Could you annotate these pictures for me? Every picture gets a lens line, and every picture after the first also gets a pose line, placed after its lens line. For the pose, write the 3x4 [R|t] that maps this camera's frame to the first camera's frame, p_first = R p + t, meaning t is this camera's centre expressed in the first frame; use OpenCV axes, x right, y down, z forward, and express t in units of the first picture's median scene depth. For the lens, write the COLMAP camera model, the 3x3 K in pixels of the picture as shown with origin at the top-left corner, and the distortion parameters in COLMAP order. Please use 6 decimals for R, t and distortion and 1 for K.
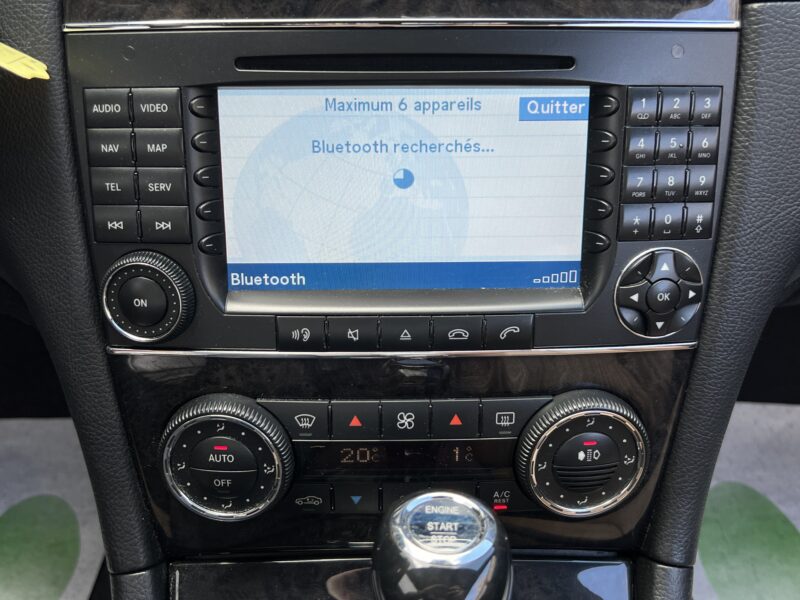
lens RADIAL K [[814.9, 0, 394.7], [0, 814.9, 303.0], [0, 0, 1]] dist [0.031321, 0.000000]
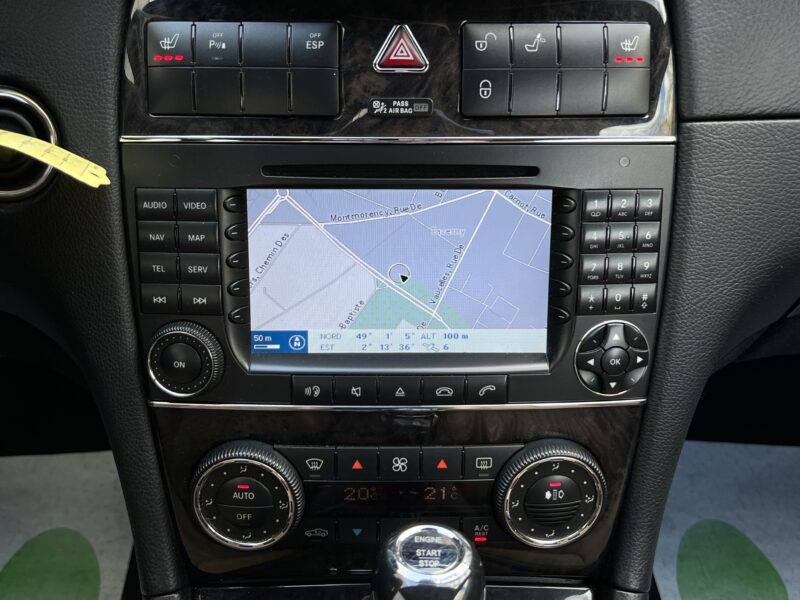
lens RADIAL K [[841.4, 0, 393.6], [0, 841.4, 299.1], [0, 0, 1]] dist [0.047711, 0.000000]
pose [[0.999981, 0.005803, 0.002162, 0.000506], [-0.005718, 0.999283, -0.037435, -0.049778], [-0.002378, 0.037422, 0.999297, -0.233148]]
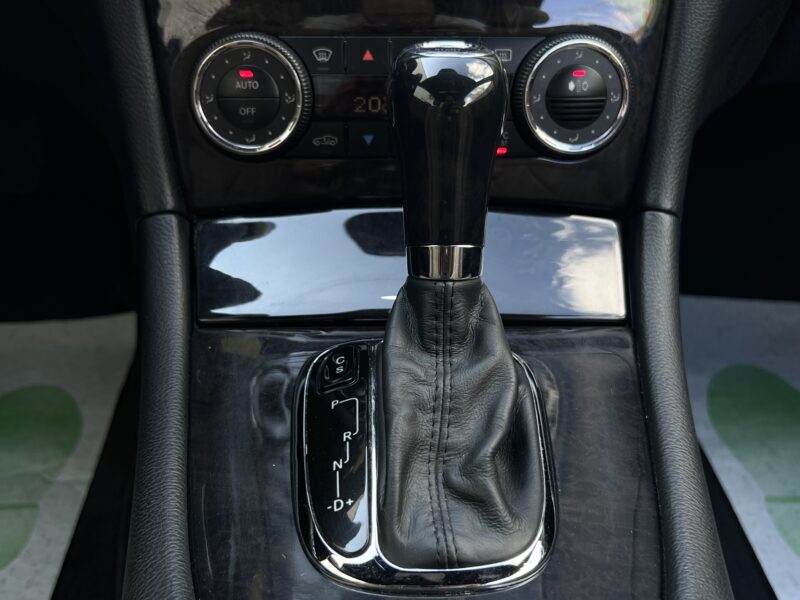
lens RADIAL K [[904.5, 0, 402.5], [0, 904.5, 298.7], [0, 0, 1]] dist [0.054252, 0.000000]
pose [[0.999923, -0.003309, 0.011943, -0.017344], [0.004571, 0.994221, -0.107251, 0.609048], [-0.011519, 0.107297, 0.994160, -0.194527]]
